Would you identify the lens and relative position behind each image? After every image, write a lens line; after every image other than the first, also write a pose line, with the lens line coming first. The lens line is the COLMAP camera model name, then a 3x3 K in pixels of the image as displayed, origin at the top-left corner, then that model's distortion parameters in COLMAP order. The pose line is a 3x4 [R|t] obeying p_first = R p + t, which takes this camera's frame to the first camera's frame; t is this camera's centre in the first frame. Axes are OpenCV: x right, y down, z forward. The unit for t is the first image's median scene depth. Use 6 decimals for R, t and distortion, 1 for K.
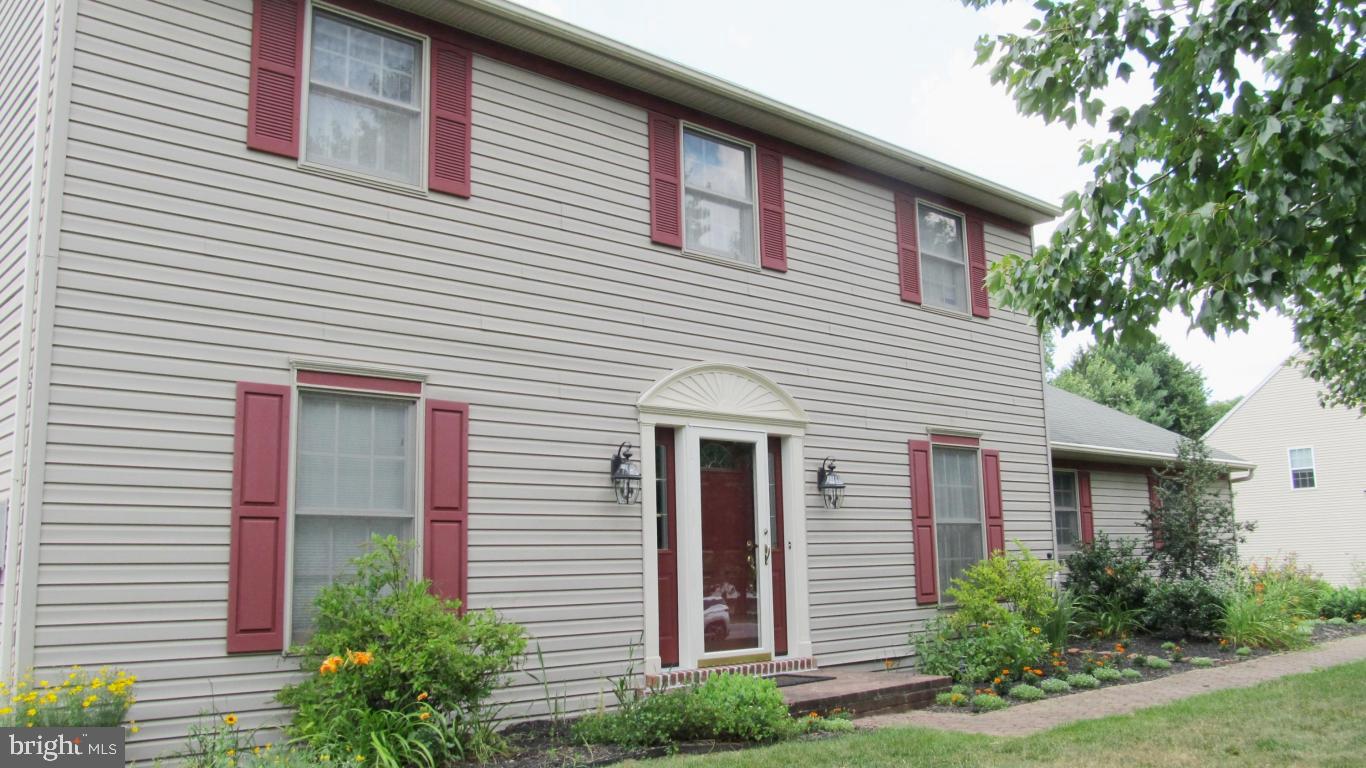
lens RADIAL K [[1127.8, 0, 681.0], [0, 1127.8, 378.6], [0, 0, 1]] dist [-0.074044, 0.028435]
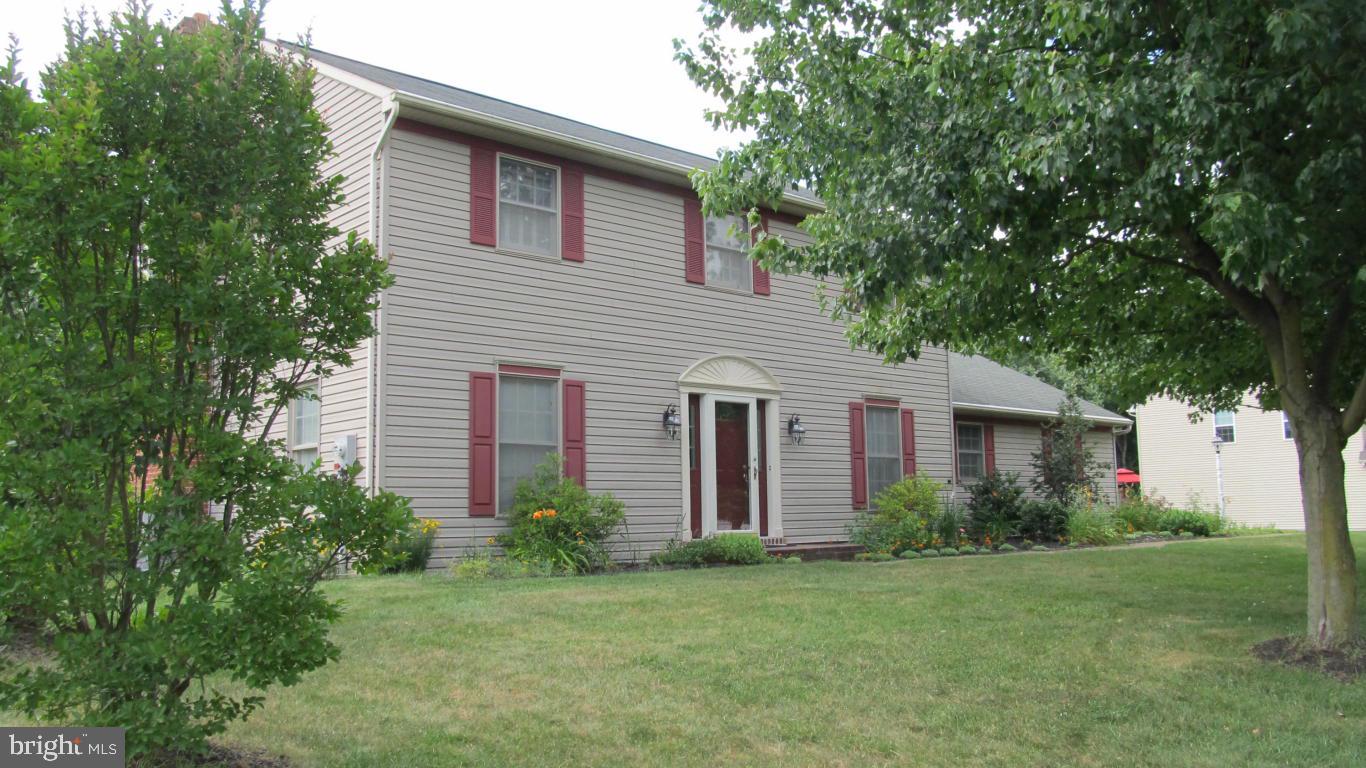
lens RADIAL K [[1127.8, 0, 685.8], [0, 1127.8, 390.8], [0, 0, 1]] dist [-0.074044, 0.028435]
pose [[0.999955, 0.005232, 0.007959, -0.041764], [-0.005630, 0.998689, 0.050874, -0.048464], [-0.007683, -0.050916, 0.998673, -0.680900]]
